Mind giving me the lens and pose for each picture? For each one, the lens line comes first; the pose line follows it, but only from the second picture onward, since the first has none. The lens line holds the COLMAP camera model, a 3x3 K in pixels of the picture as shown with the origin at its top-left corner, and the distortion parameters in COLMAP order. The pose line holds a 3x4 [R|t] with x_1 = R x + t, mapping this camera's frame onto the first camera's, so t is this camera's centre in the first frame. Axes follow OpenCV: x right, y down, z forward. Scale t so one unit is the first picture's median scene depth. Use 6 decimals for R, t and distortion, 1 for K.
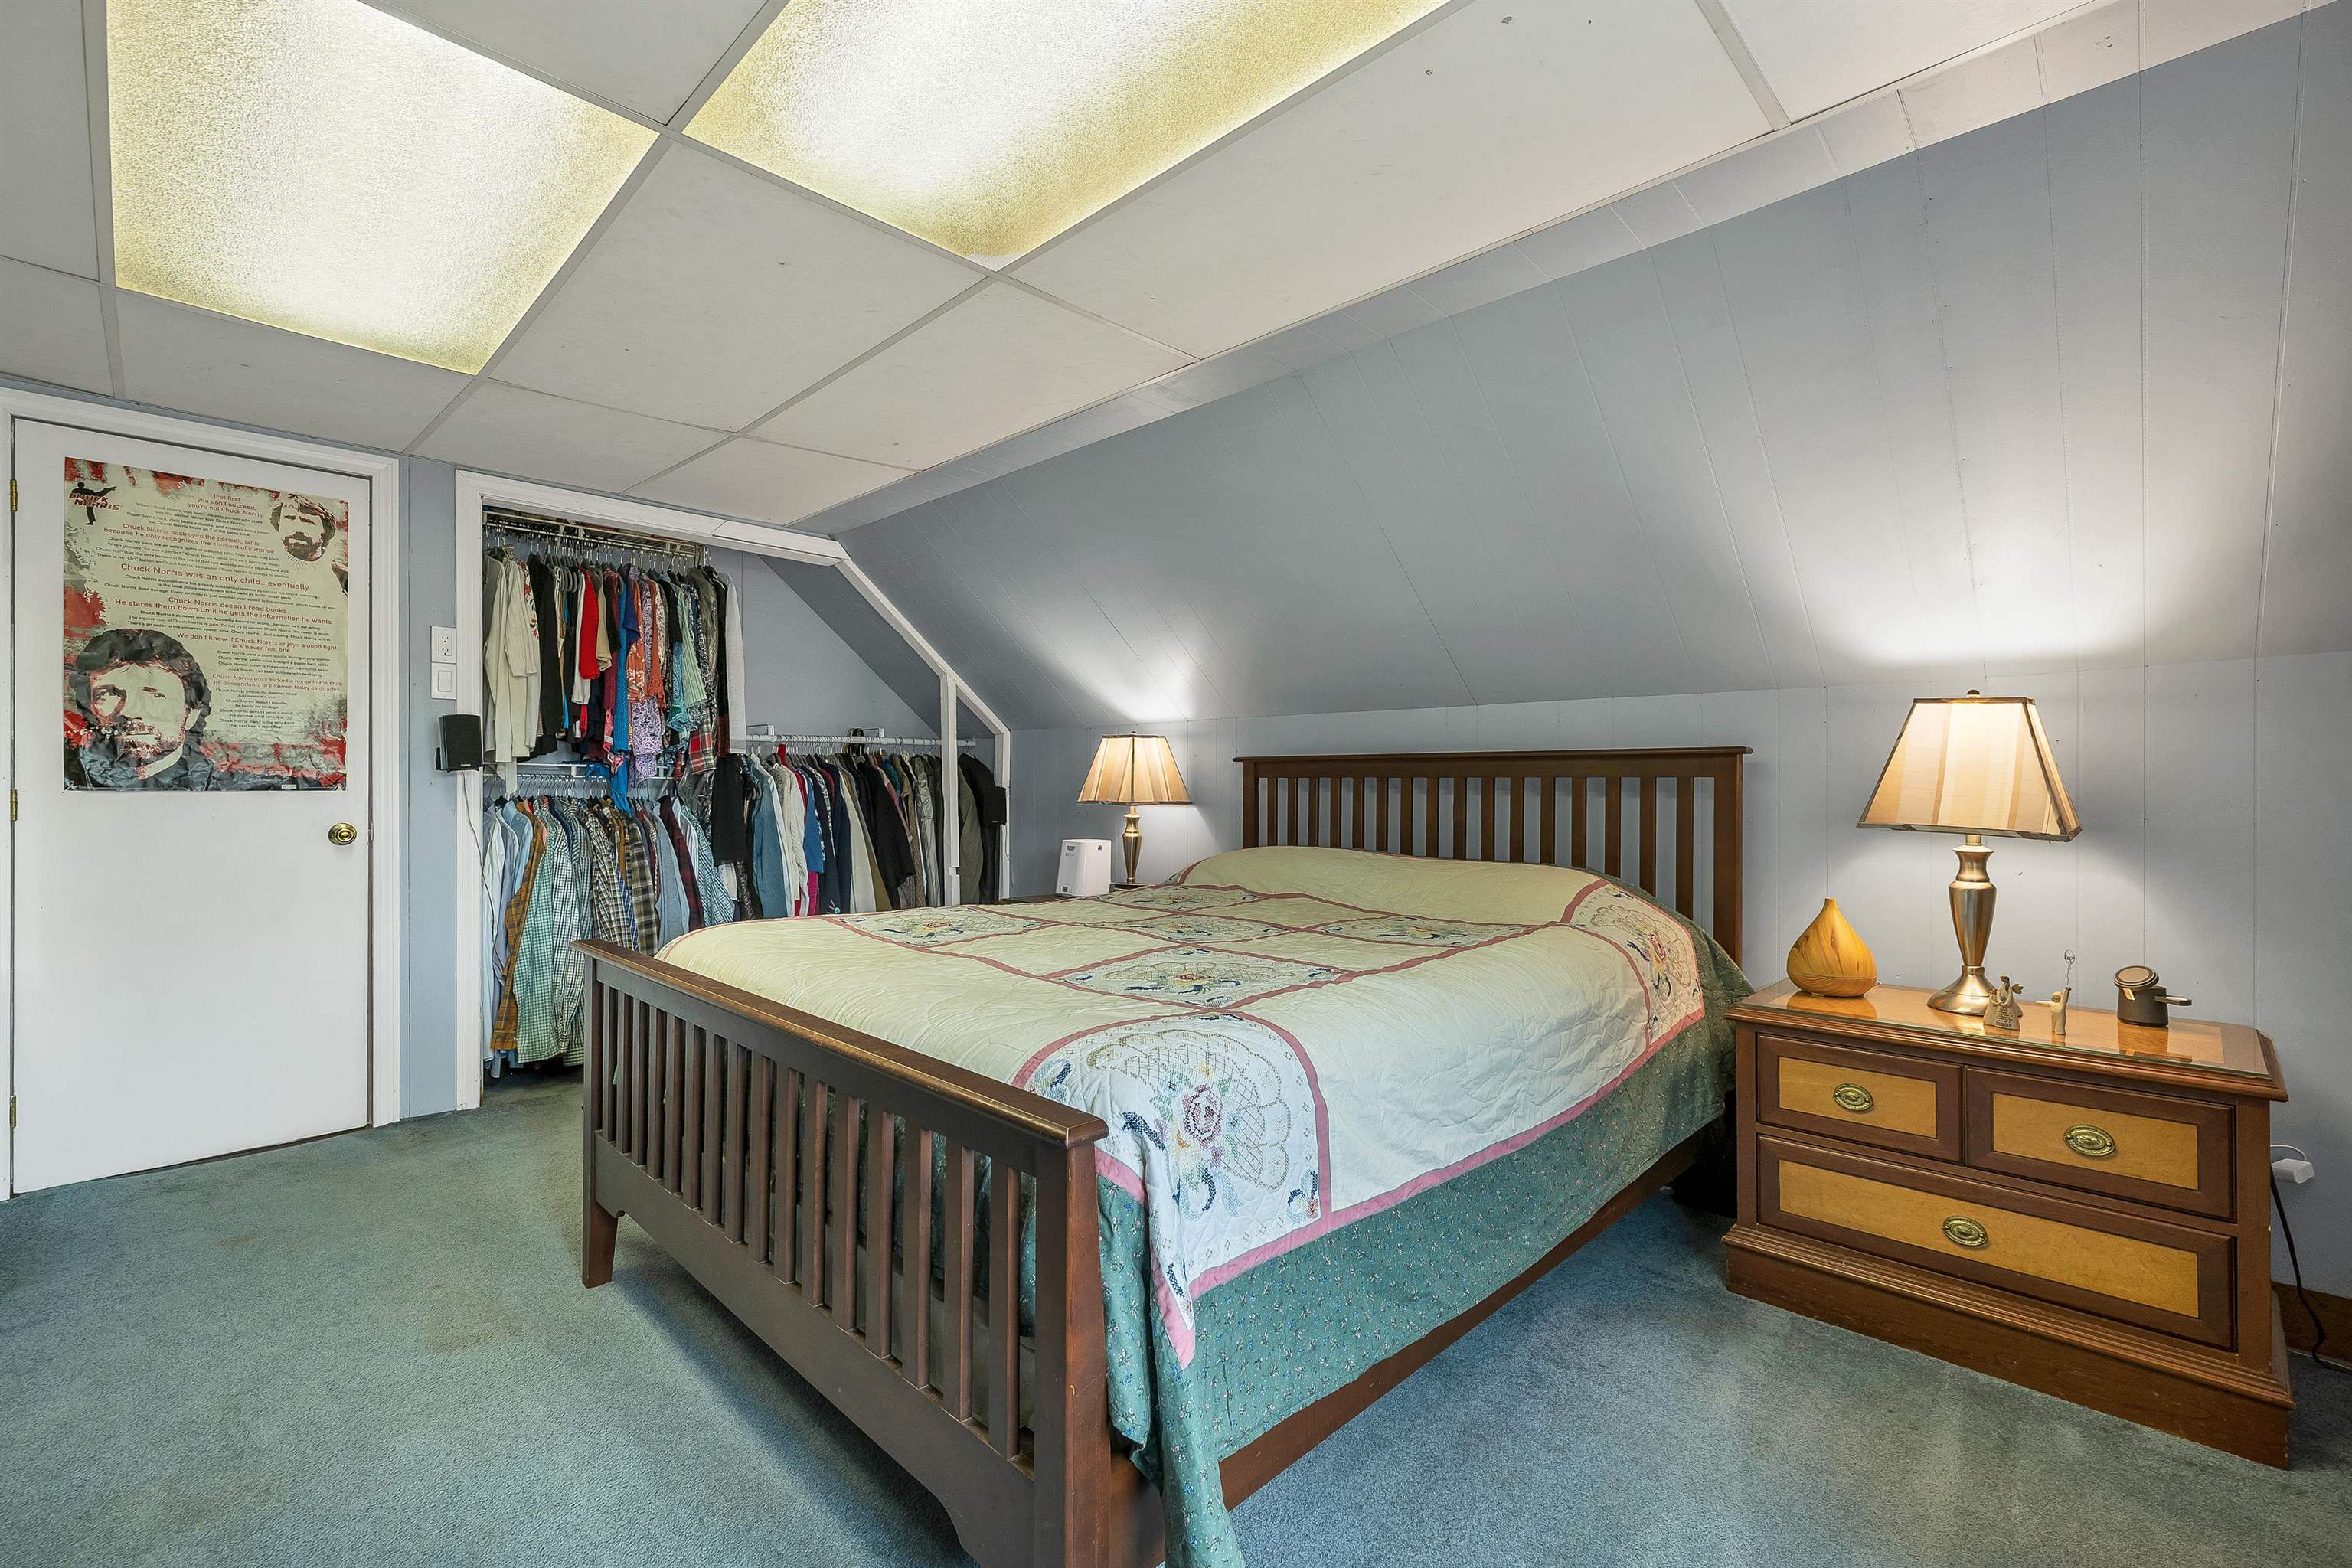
lens RADIAL K [[993.1, 0, 1179.7], [0, 993.1, 787.8], [0, 0, 1]] dist [0.001882, -0.000089]
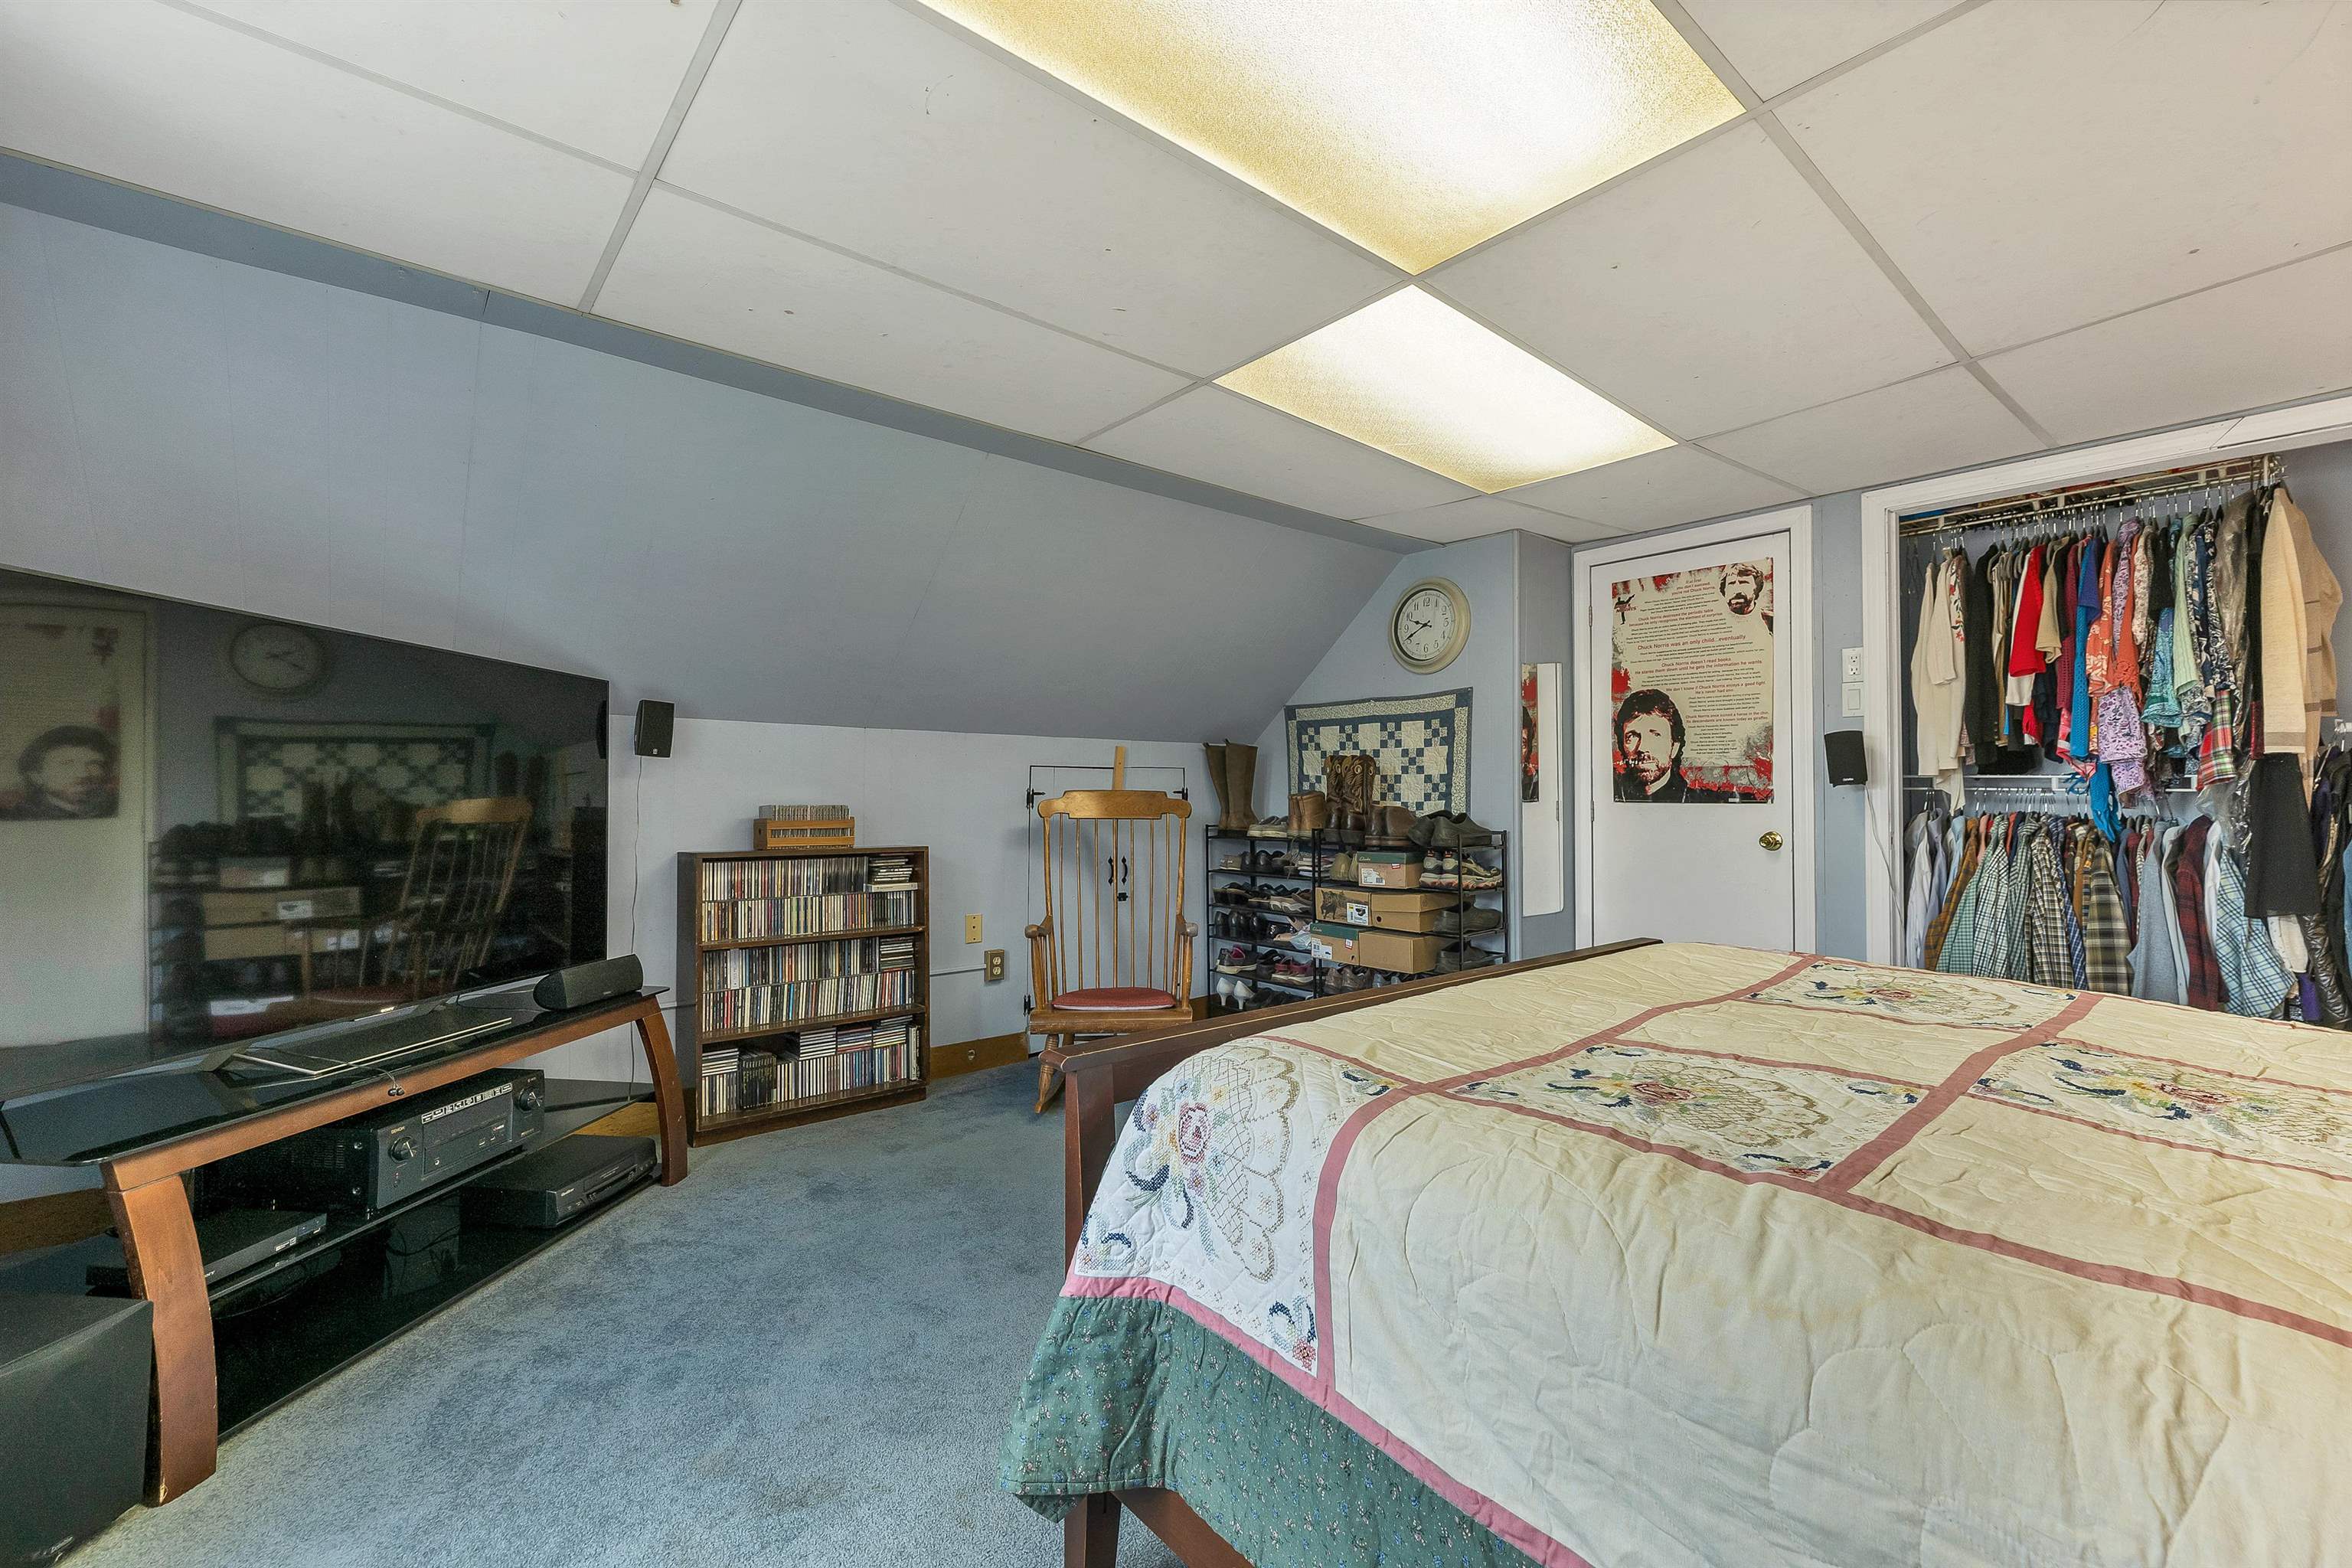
lens RADIAL K [[993.1, 0, 1179.7], [0, 993.1, 787.8], [0, 0, 1]] dist [0.001882, -0.000089]
pose [[-0.105715, -0.011419, -0.994331, 0.395606], [-0.006582, 0.999920, -0.010783, 0.001437], [0.994375, 0.005405, -0.105781, 0.432812]]
